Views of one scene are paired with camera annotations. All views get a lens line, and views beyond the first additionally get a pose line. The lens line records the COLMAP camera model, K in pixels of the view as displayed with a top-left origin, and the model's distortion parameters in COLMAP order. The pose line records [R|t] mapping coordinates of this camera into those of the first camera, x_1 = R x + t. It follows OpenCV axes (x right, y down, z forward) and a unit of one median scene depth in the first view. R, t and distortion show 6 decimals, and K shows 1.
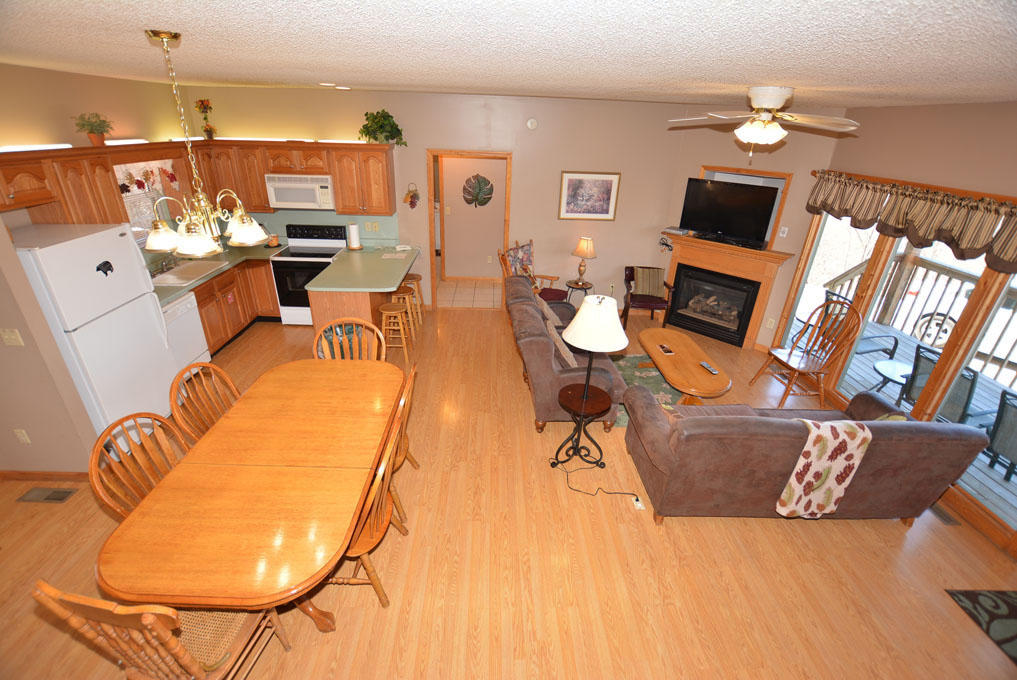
lens RADIAL K [[449.1, 0, 506.8], [0, 449.1, 343.0], [0, 0, 1]] dist [-0.031624, 0.004049]
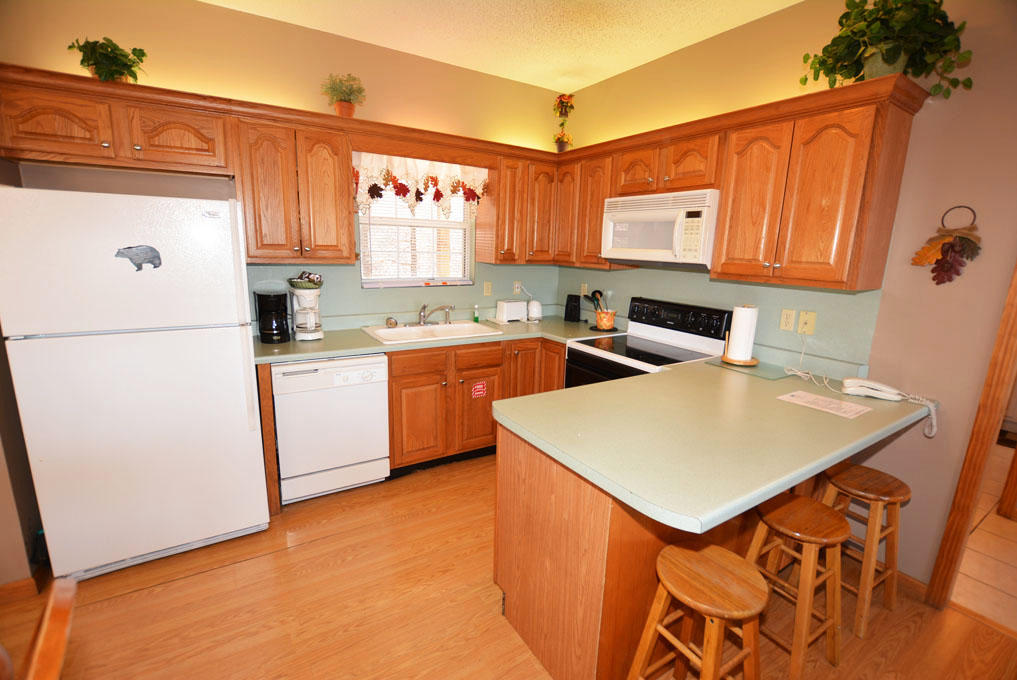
lens RADIAL K [[449.1, 0, 510.3], [0, 449.1, 343.4], [0, 0, 1]] dist [-0.031624, 0.004049]
pose [[0.512570, 0.161991, -0.843226, -0.127841], [-0.387398, 0.920040, -0.058739, -0.160825], [0.766286, 0.356772, 0.534340, 0.804624]]
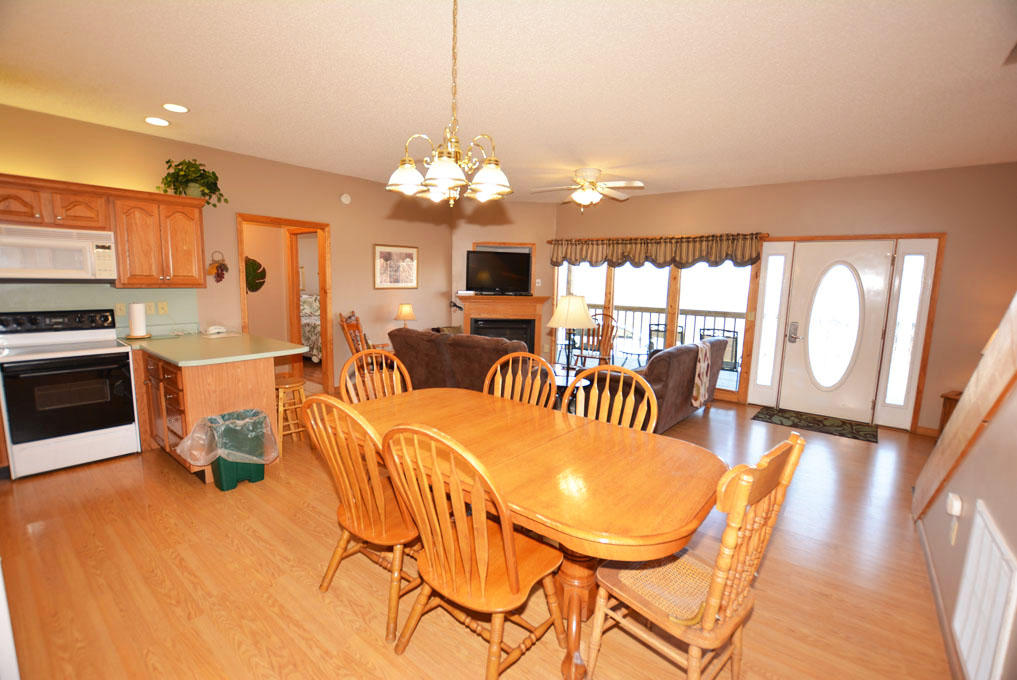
lens RADIAL K [[449.1, 0, 506.1], [0, 449.1, 341.5], [0, 0, 1]] dist [-0.031624, 0.004049]
pose [[0.644625, -0.125295, 0.754162, -0.649170], [0.335718, 0.932667, -0.132006, 0.097573], [-0.686842, 0.338280, 0.643284, 0.233782]]
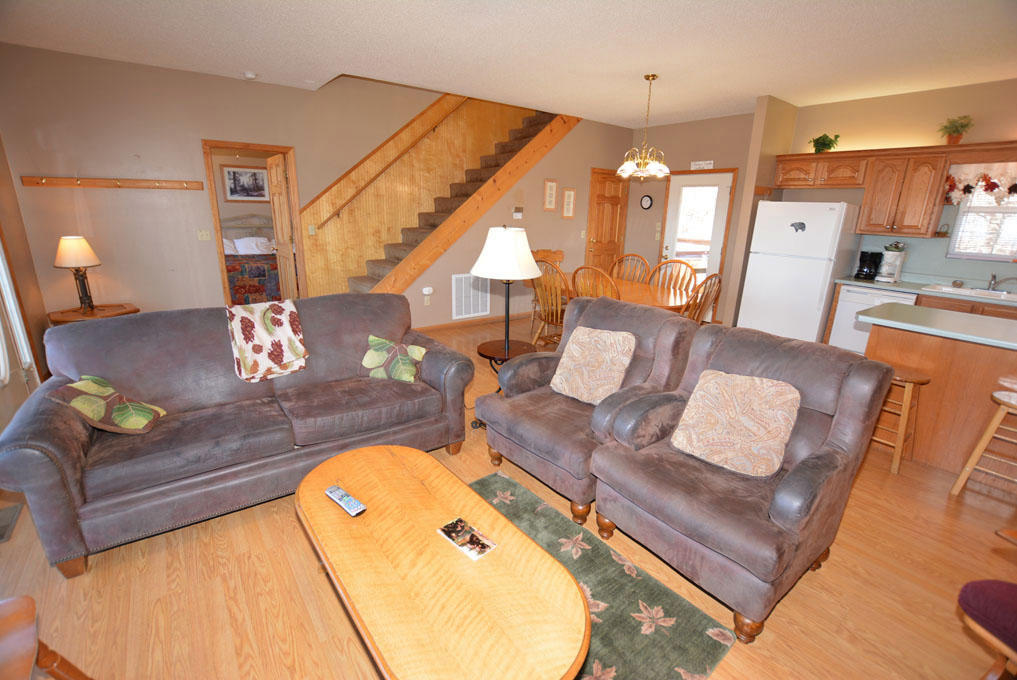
lens RADIAL K [[449.1, 0, 505.5], [0, 449.1, 338.9], [0, 0, 1]] dist [-0.031624, 0.004049]
pose [[-0.819904, 0.105947, -0.562612, 0.525674], [-0.298043, 0.760062, 0.577474, -0.322896], [0.488802, 0.641156, -0.591601, 1.185016]]
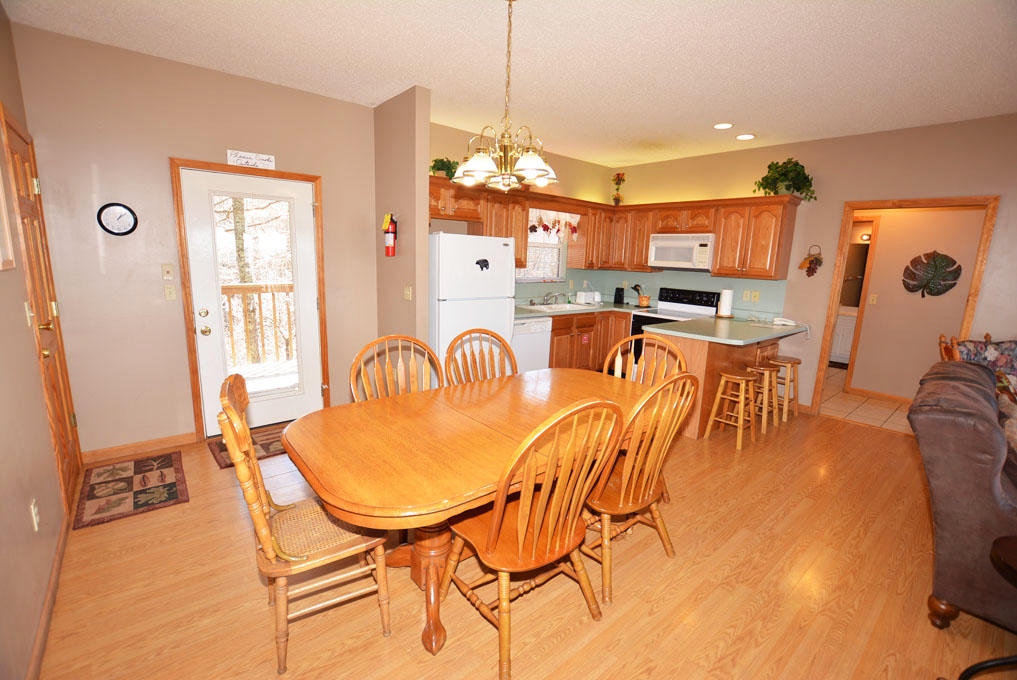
lens RADIAL K [[449.1, 0, 509.1], [0, 449.1, 342.1], [0, 0, 1]] dist [-0.031624, 0.004049]
pose [[0.630477, 0.132666, -0.764787, 0.089280], [-0.351653, 0.927192, -0.129058, 0.122862], [0.691982, 0.350308, 0.631225, 0.242103]]
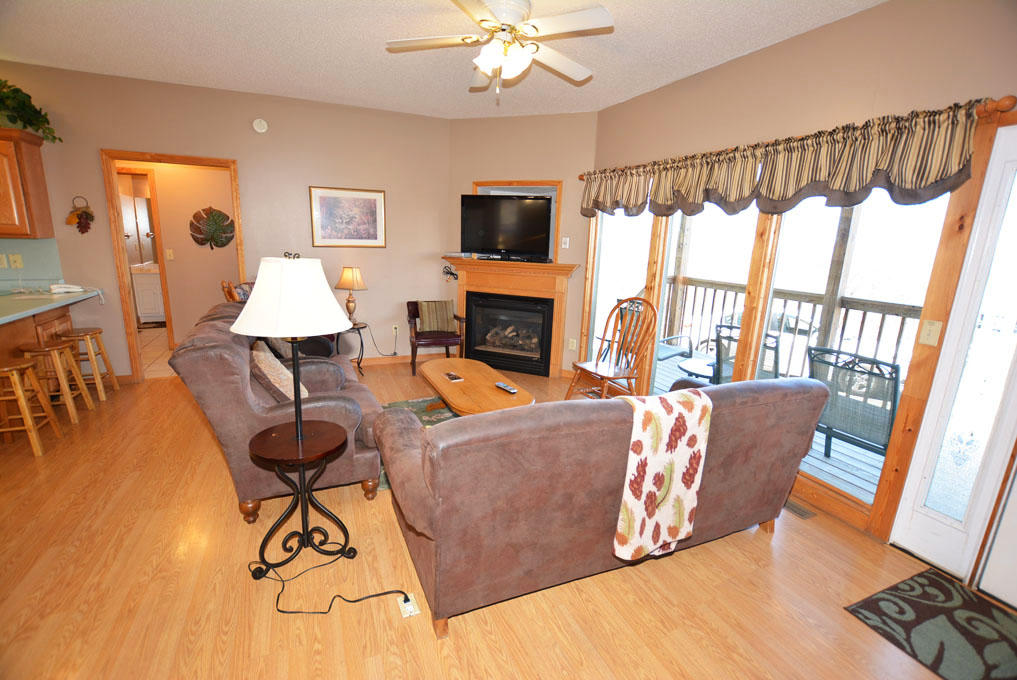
lens RADIAL K [[449.1, 0, 507.0], [0, 449.1, 343.5], [0, 0, 1]] dist [-0.031624, 0.004049]
pose [[0.925639, -0.087618, 0.368125, 0.172295], [0.162249, 0.970760, -0.176920, 0.115333], [-0.341860, 0.223492, 0.912789, 0.271362]]
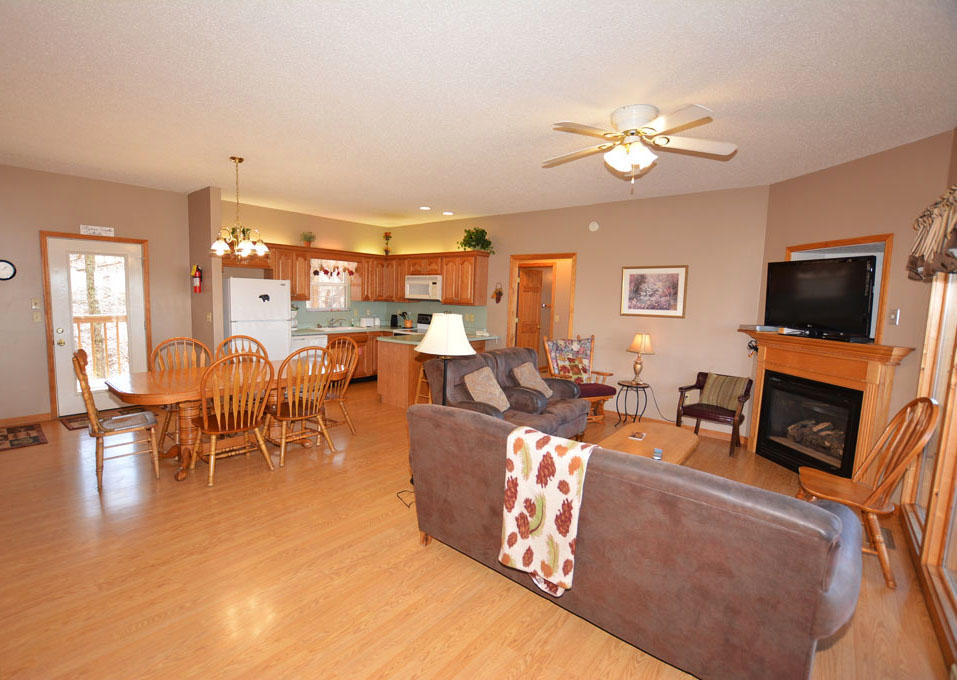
lens RADIAL K [[449.4, 0, 446.7], [0, 449.4, 342.1], [0, 0, 1]] dist [-0.026776, 0.001675]
pose [[0.729308, 0.056784, -0.681825, 0.676686], [-0.301965, 0.920954, -0.246296, 0.169014], [0.613944, 0.385513, 0.688805, 0.181820]]
